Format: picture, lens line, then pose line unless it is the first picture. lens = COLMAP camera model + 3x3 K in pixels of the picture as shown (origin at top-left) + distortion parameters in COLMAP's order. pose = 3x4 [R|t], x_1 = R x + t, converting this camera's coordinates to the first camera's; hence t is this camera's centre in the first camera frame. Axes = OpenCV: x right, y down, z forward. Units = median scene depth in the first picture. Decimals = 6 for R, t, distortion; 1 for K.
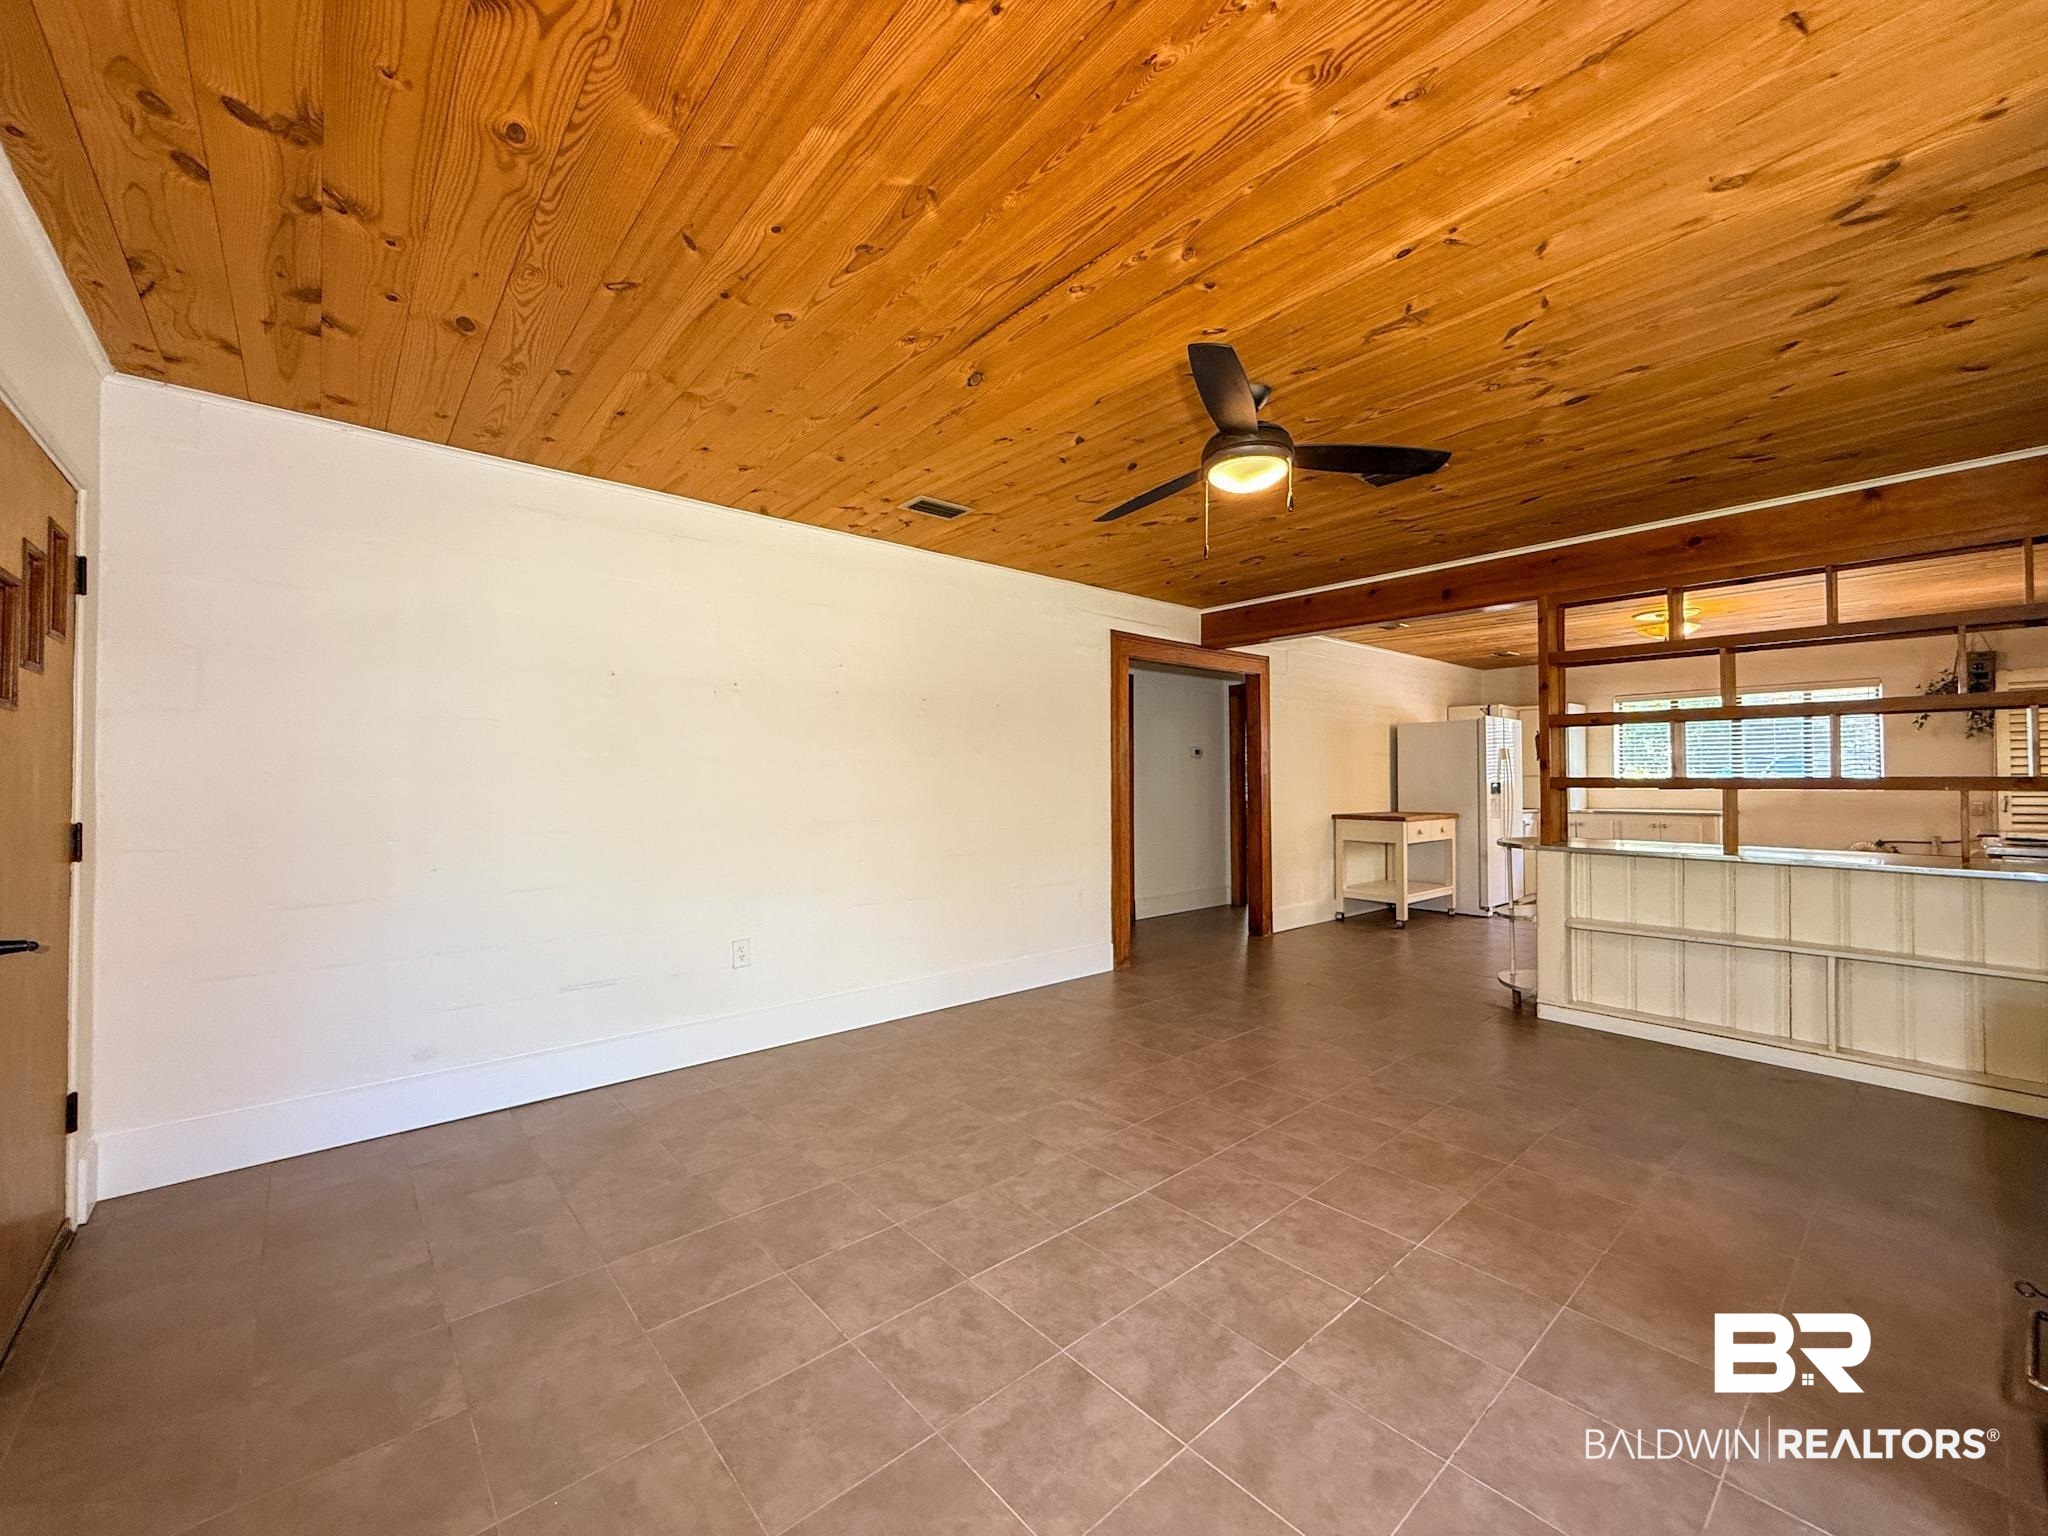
lens RADIAL K [[818.6, 0, 1017.5], [0, 818.6, 765.3], [0, 0, 1]] dist [-0.000141, -0.000343]
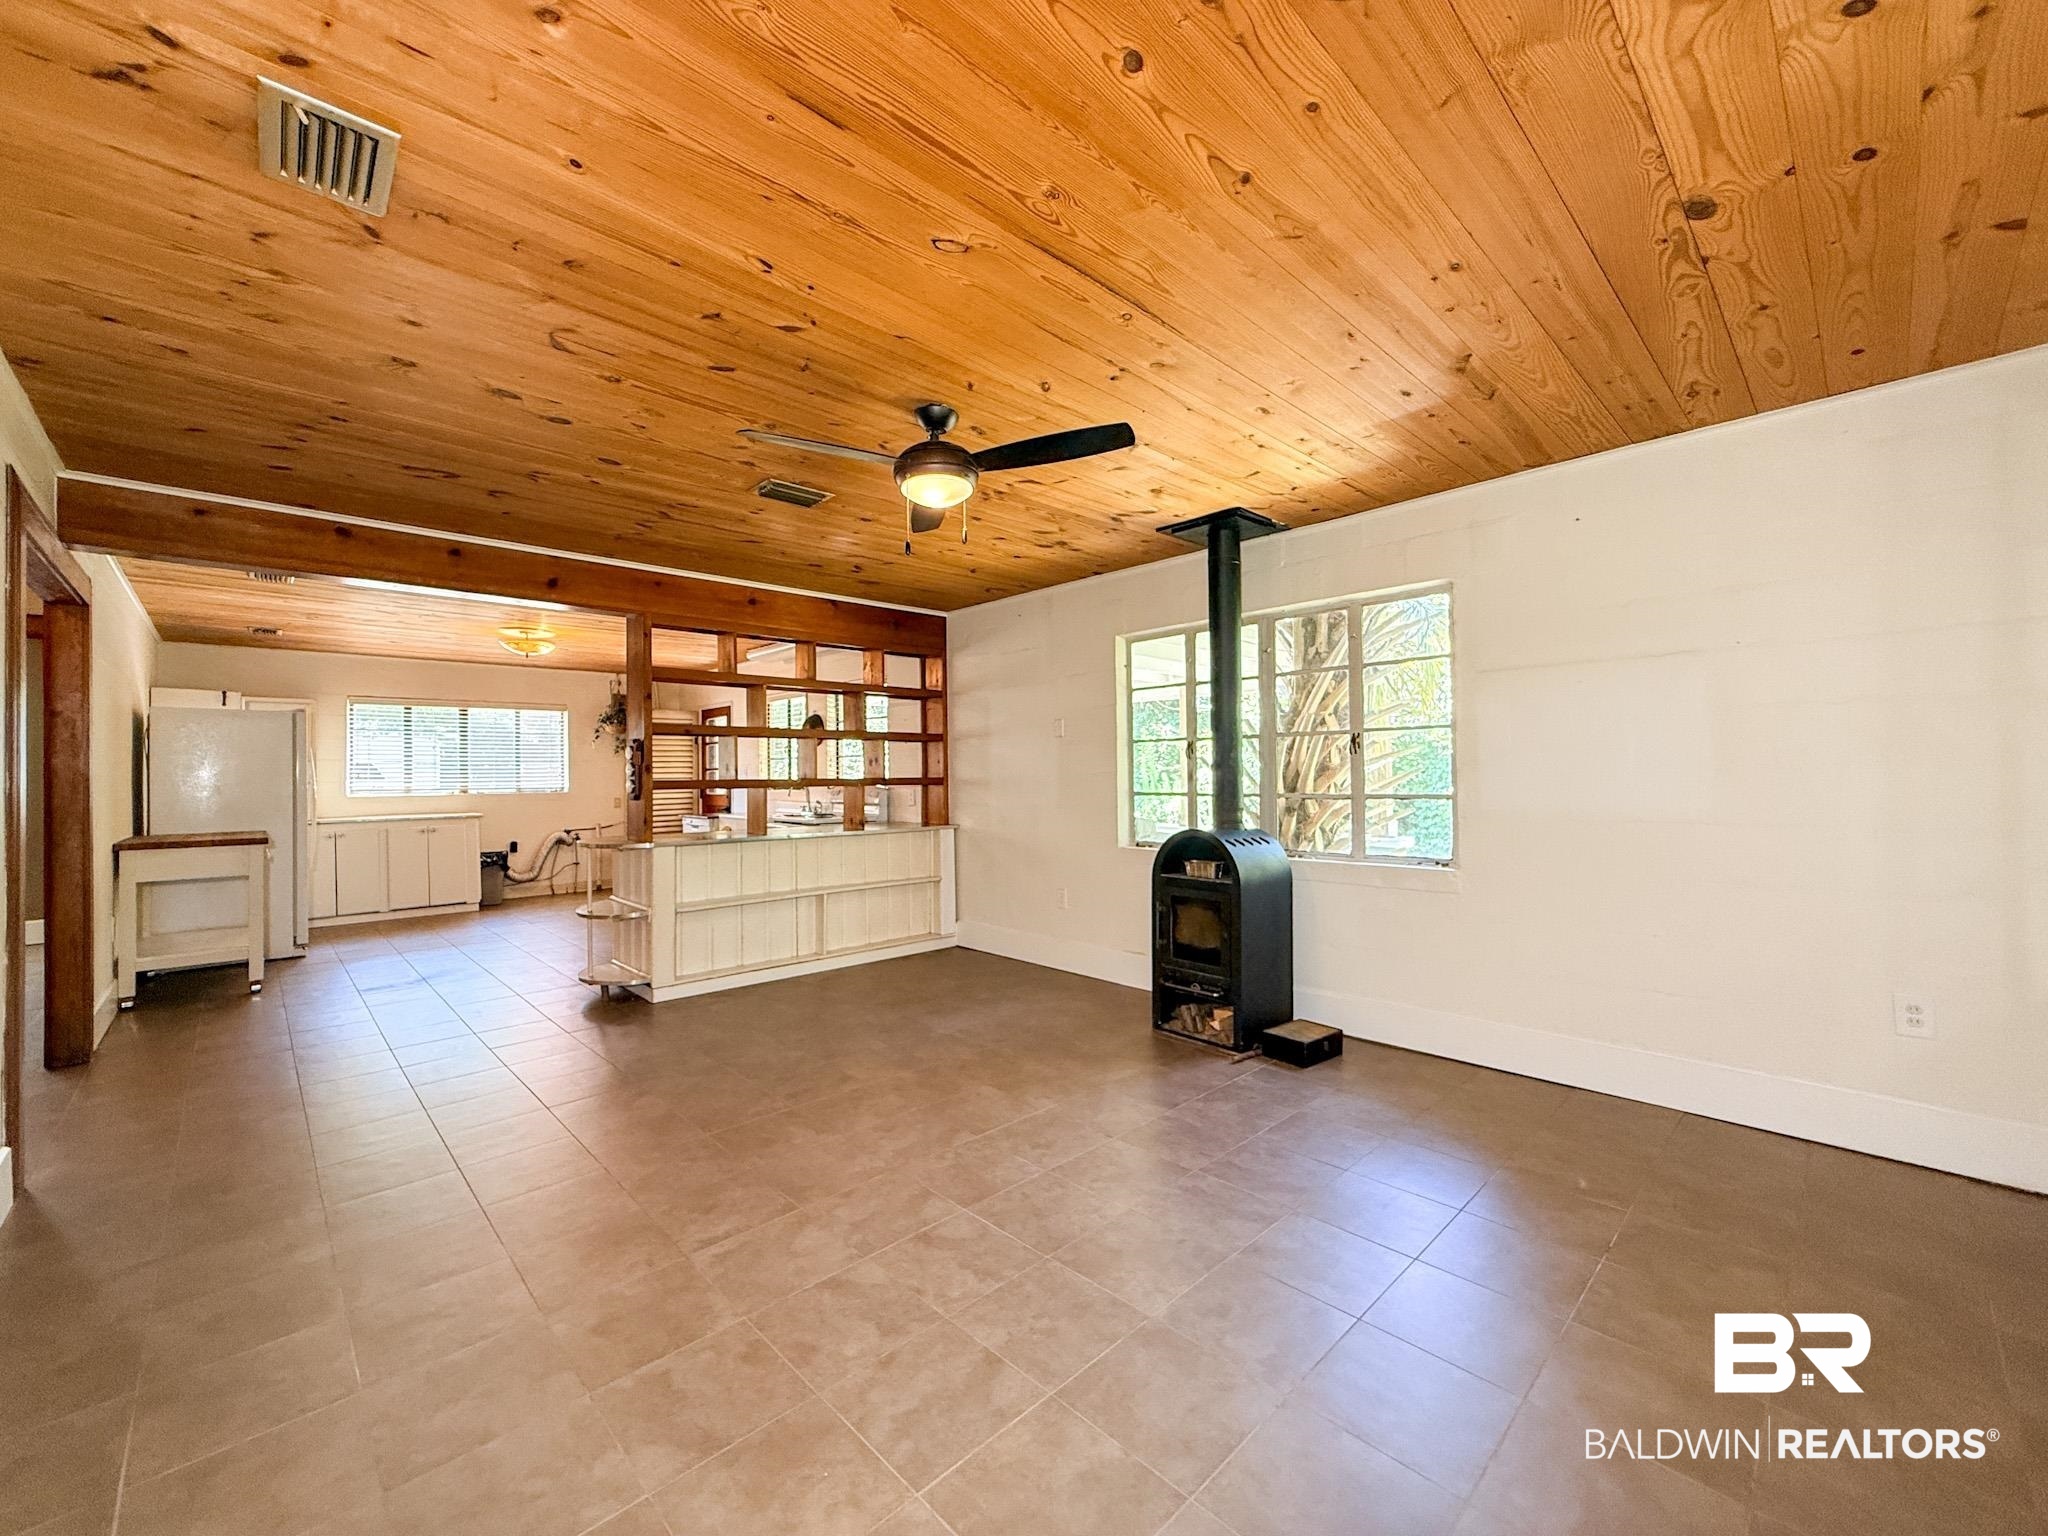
lens RADIAL K [[818.6, 0, 1018.7], [0, 818.6, 765.4], [0, 0, 1]] dist [-0.000141, -0.000343]
pose [[-0.049906, 0.015096, 0.998640, -0.807938], [-0.005202, 0.999868, -0.015375, 0.016084], [-0.998740, -0.005962, -0.049821, 0.985987]]
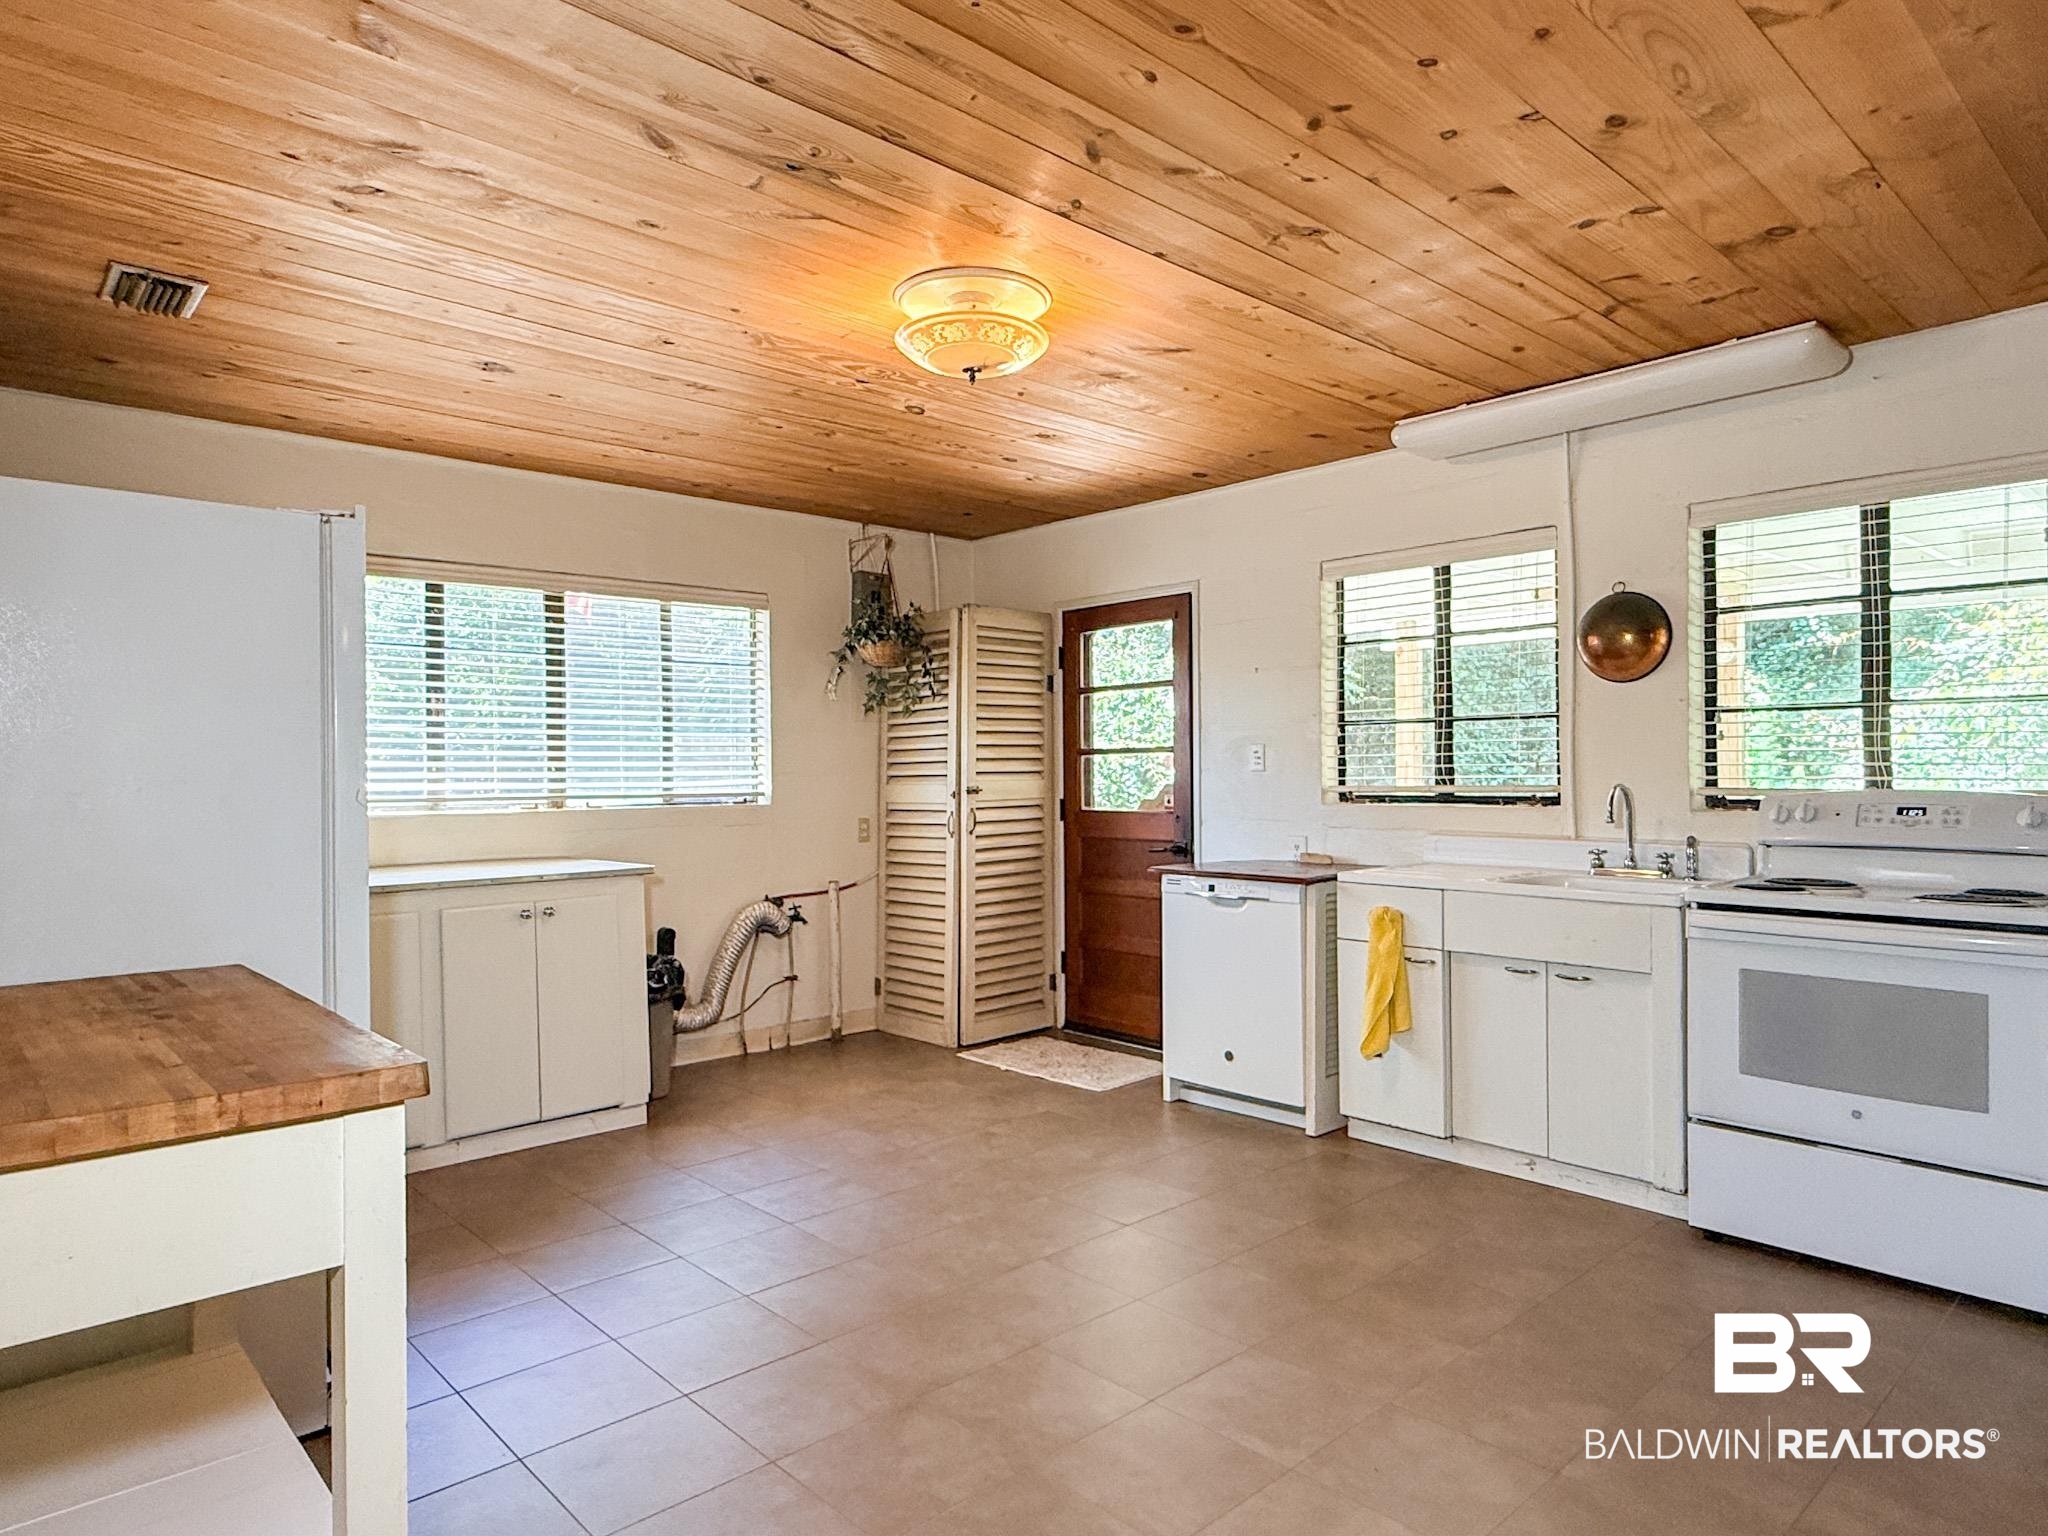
lens RADIAL K [[1223.4, 0, 1024.2], [0, 1223.4, 768.2], [0, 0, 1]] dist [-0.002019, 0.002850]
pose [[-0.037277, 0.006143, 0.999286, 0.706920], [-0.007506, 0.999951, -0.006428, 0.033890], [-0.999277, -0.007741, -0.037229, 2.462320]]
